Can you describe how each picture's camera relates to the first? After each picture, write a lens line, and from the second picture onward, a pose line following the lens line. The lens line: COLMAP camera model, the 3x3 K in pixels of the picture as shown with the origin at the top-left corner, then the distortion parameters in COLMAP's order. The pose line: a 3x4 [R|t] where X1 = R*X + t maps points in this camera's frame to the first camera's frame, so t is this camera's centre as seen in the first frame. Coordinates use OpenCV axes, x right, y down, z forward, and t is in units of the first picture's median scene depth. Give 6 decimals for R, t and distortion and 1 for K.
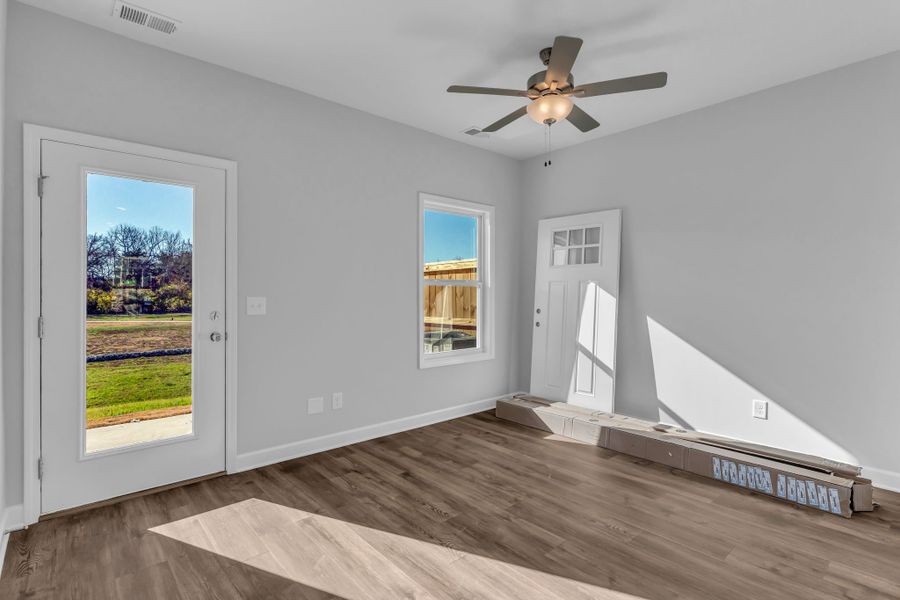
lens RADIAL K [[423.2, 0, 450.0], [0, 423.2, 300.0], [0, 0, 1]] dist [0.000039, 0.000212]
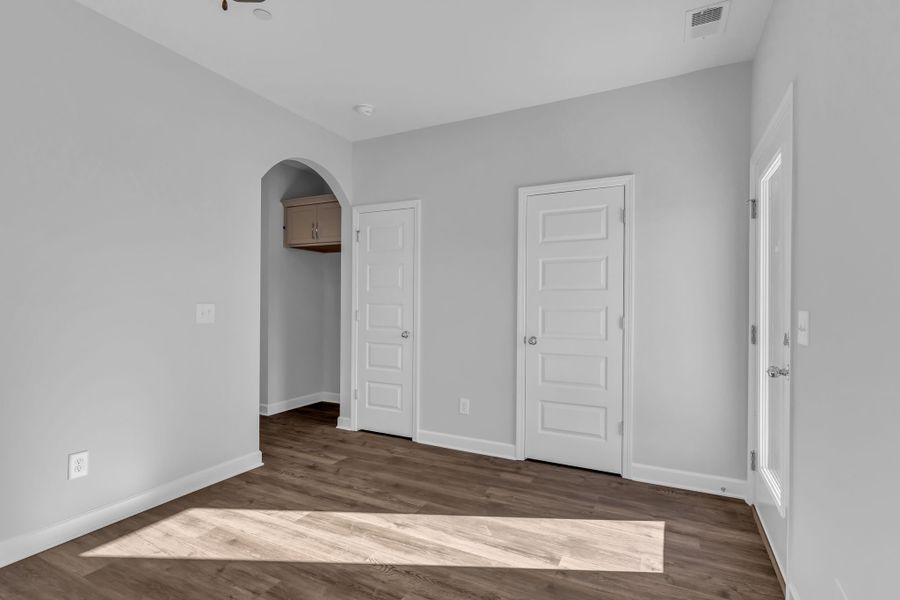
lens RADIAL K [[423.2, 0, 450.0], [0, 423.2, 300.0], [0, 0, 1]] dist [0.000039, 0.000212]
pose [[-0.927511, -0.010118, -0.373658, 0.214386], [-0.013535, 0.999887, 0.006523, -0.026454], [0.373550, 0.011108, -0.927544, 1.854911]]
